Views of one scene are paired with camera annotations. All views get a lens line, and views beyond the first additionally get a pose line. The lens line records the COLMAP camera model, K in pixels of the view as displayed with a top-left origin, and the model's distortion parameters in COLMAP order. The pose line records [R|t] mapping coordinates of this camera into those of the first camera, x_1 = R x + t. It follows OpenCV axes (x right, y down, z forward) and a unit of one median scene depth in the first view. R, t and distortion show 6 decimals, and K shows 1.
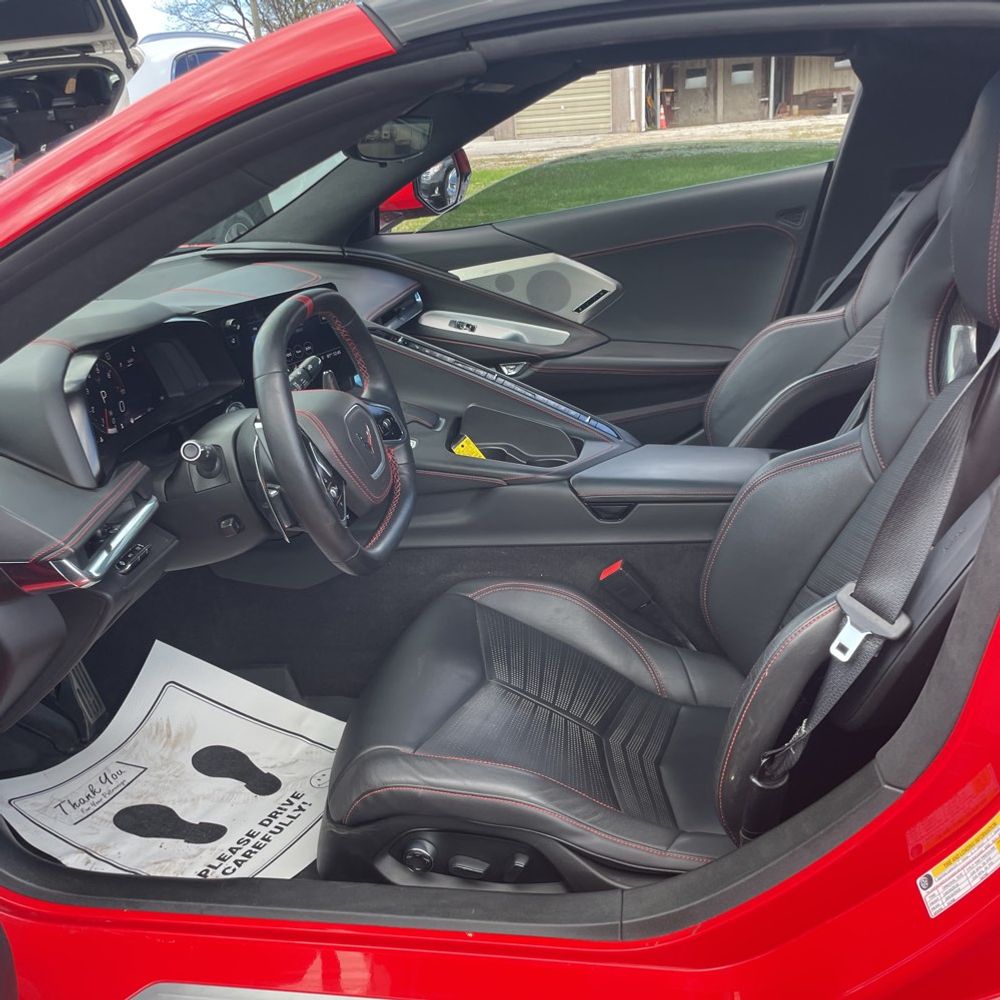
lens RADIAL K [[1012.8, 0, 491.1], [0, 1012.8, 499.6], [0, 0, 1]] dist [0.085992, -0.121172]
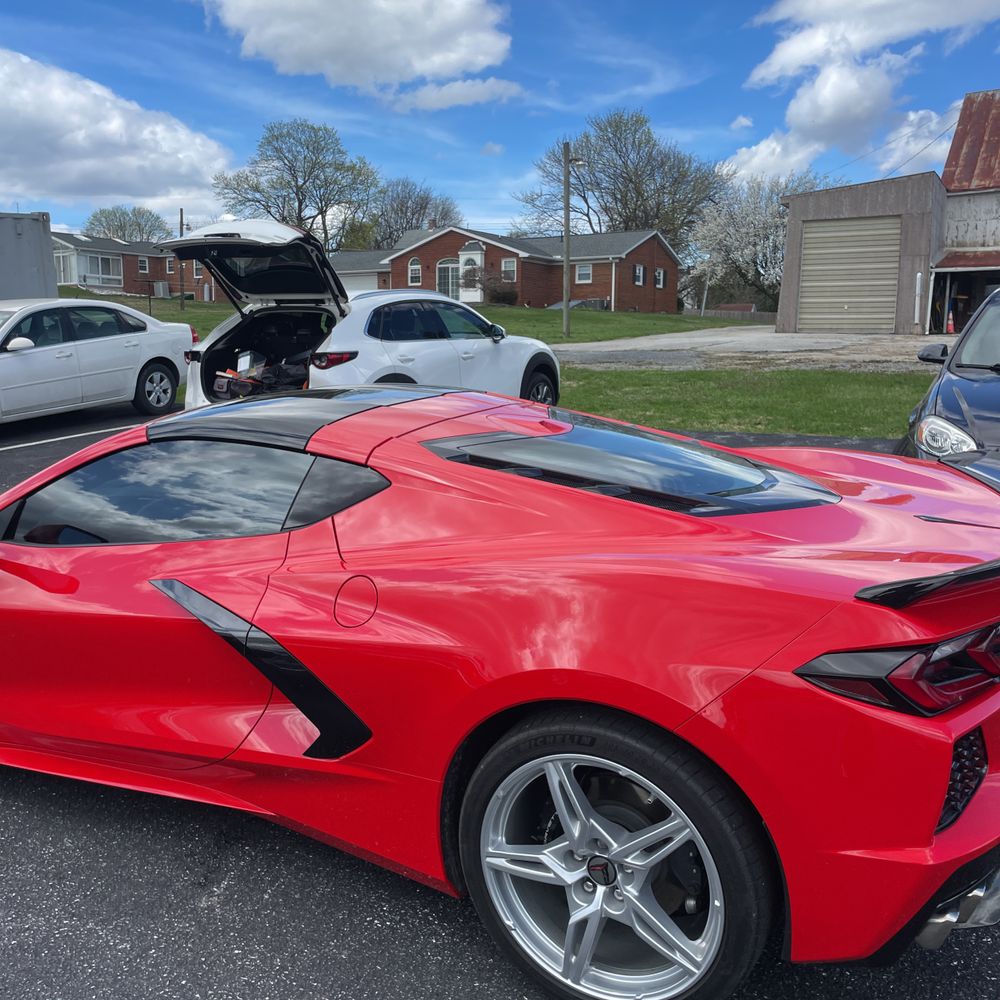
lens RADIAL K [[1012.8, 0, 491.1], [0, 1012.8, 499.6], [0, 0, 1]] dist [0.085992, -0.121172]
pose [[0.947242, 0.118149, -0.297950, 0.059729], [-0.161921, 0.978635, -0.126711, 0.000796], [0.276613, 0.168270, 0.946134, -0.057056]]
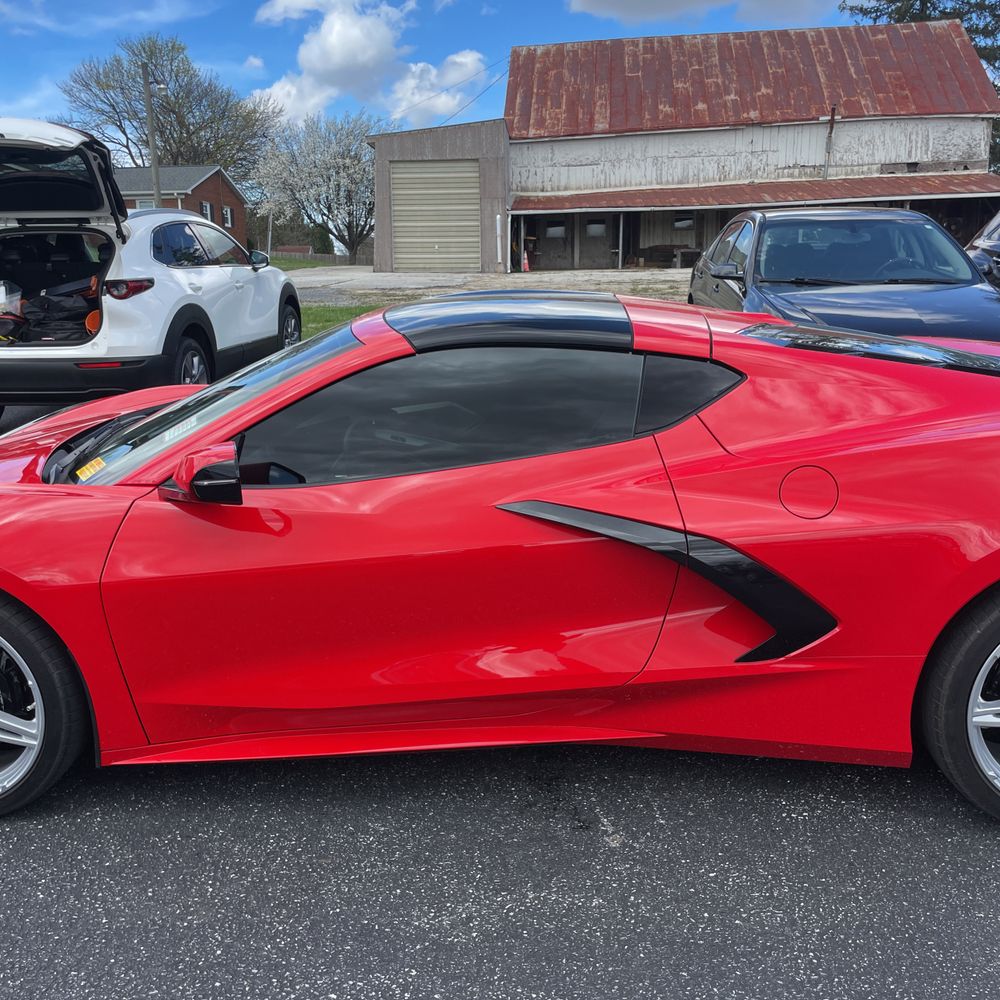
lens RADIAL K [[1012.8, 0, 491.1], [0, 1012.8, 499.6], [0, 0, 1]] dist [0.085992, -0.121172]
pose [[0.991147, 0.026973, 0.129999, -0.006886], [-0.012190, 0.993498, -0.113193, 0.009887], [-0.132207, 0.110607, 0.985032, -0.055924]]
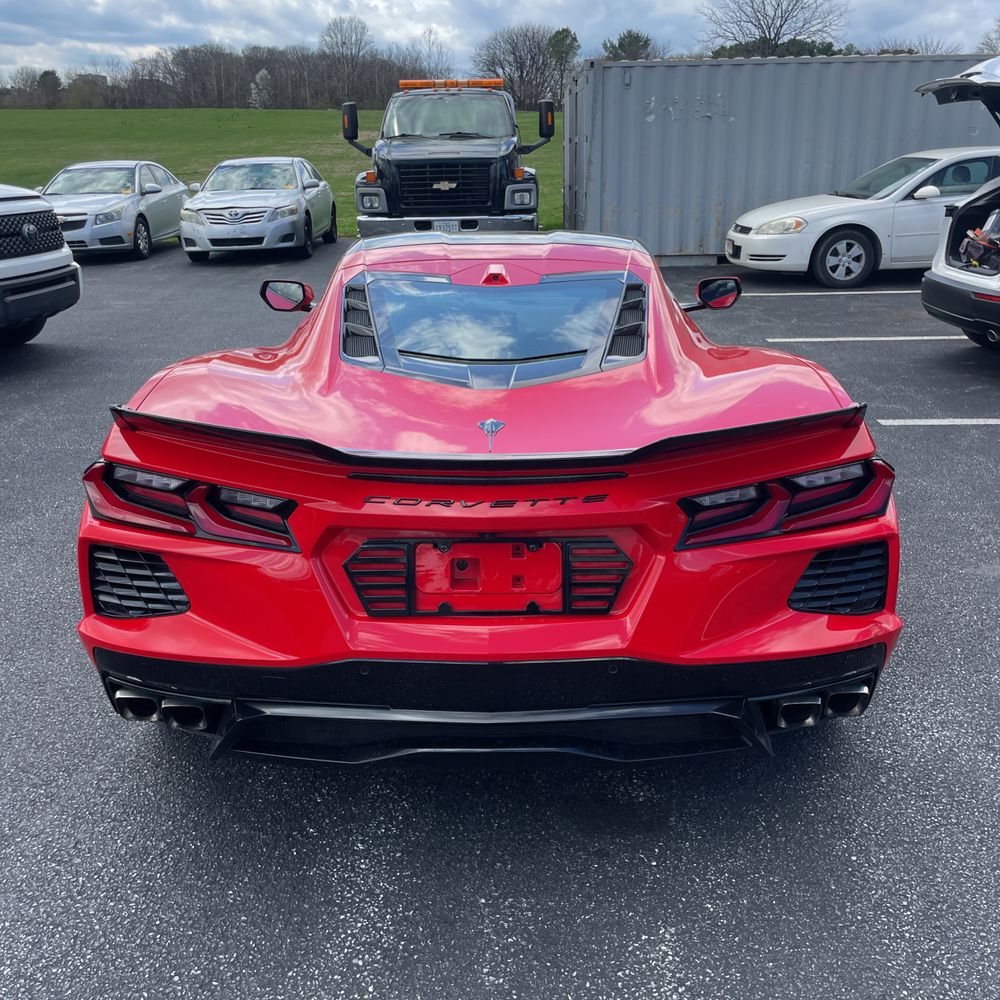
lens RADIAL K [[1005.7, 0, 497.1], [0, 1005.7, 487.0], [0, 0, 1]] dist [0.089844, -0.121347]
pose [[0.157874, 0.381609, -0.910742, 0.137359], [-0.369539, 0.878121, 0.303882, -0.033304], [0.915705, 0.288579, 0.279652, 0.017037]]
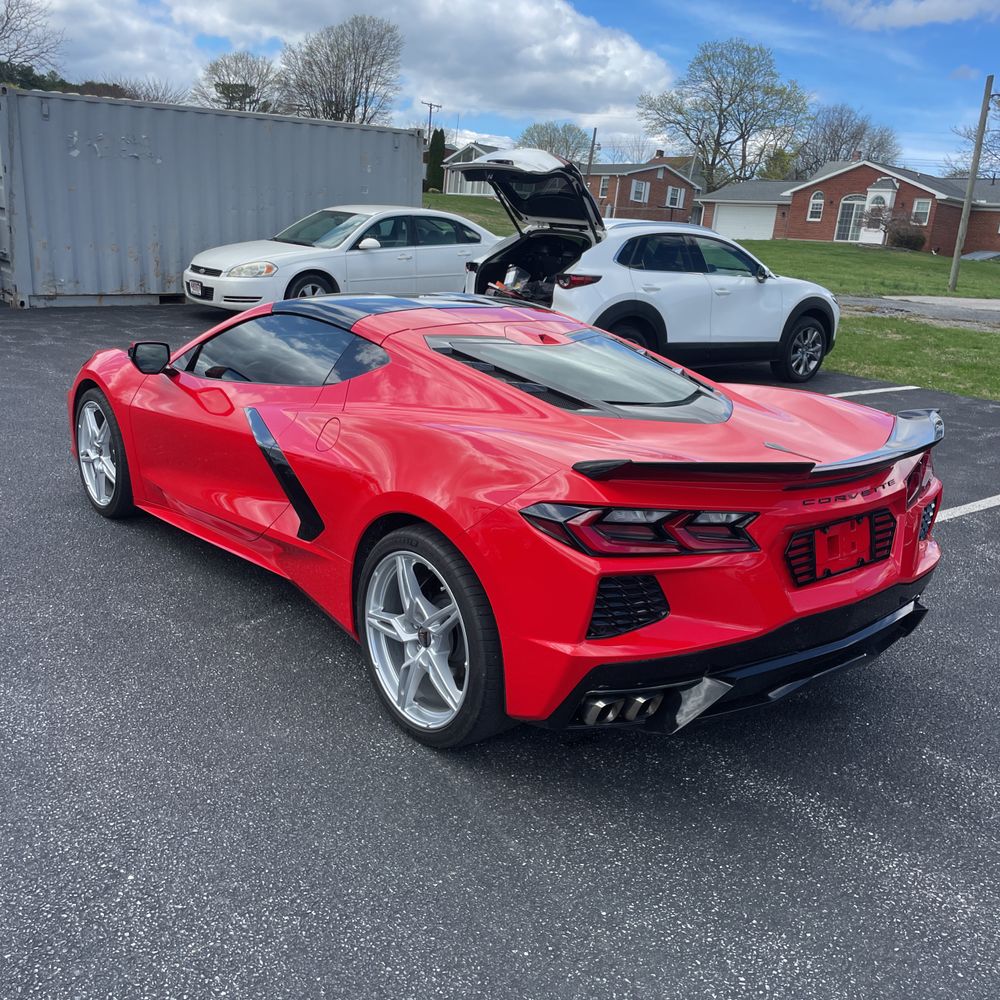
lens RADIAL K [[1012.8, 0, 491.1], [0, 1012.8, 499.6], [0, 0, 1]] dist [0.085992, -0.121172]
pose [[0.748335, 0.296533, -0.593349, 0.110408], [-0.346633, 0.937477, 0.031339, -0.002688], [0.565544, 0.182222, 0.804335, -0.064065]]
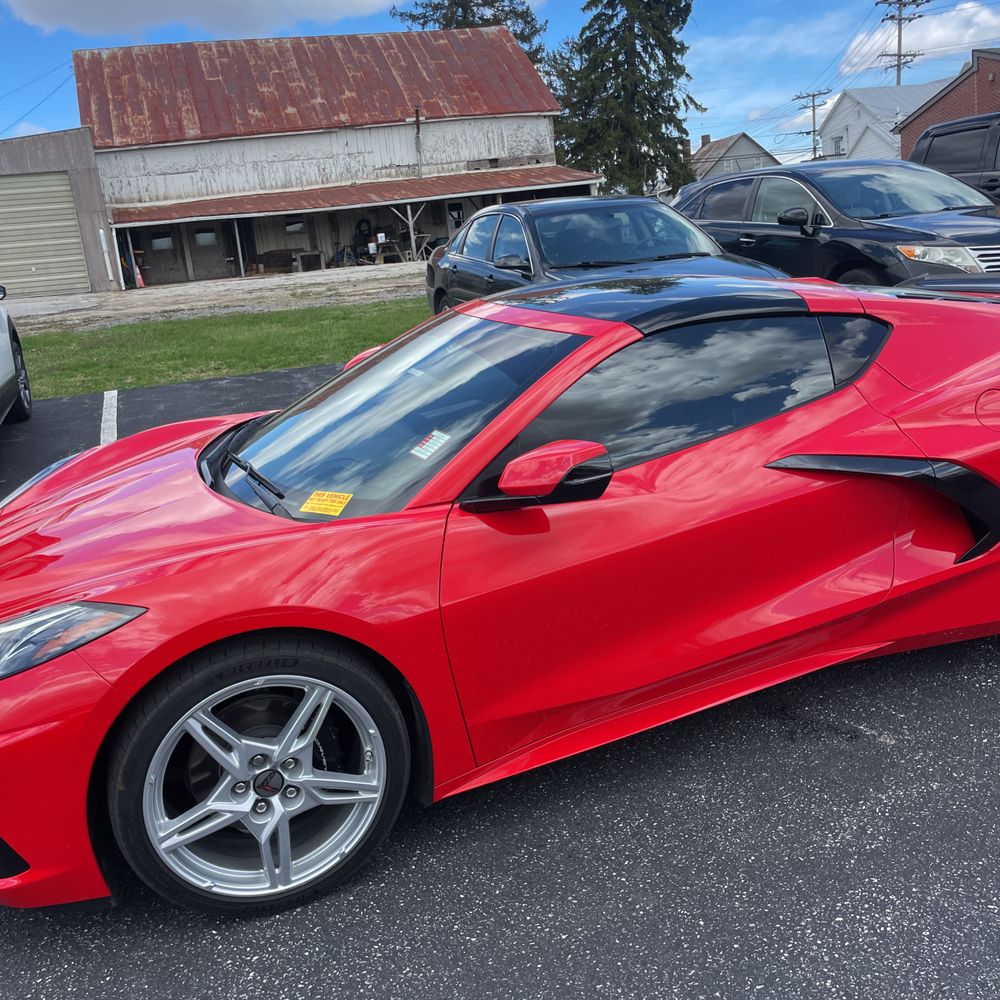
lens RADIAL K [[1013.5, 0, 500.0], [0, 1013.5, 500.0], [0, 0, 1]] dist [0.083593, -0.114945]
pose [[0.860938, -0.135541, 0.490320, -0.059026], [0.199385, 0.976641, -0.080118, 0.006715], [-0.468007, 0.166739, 0.867852, -0.042095]]
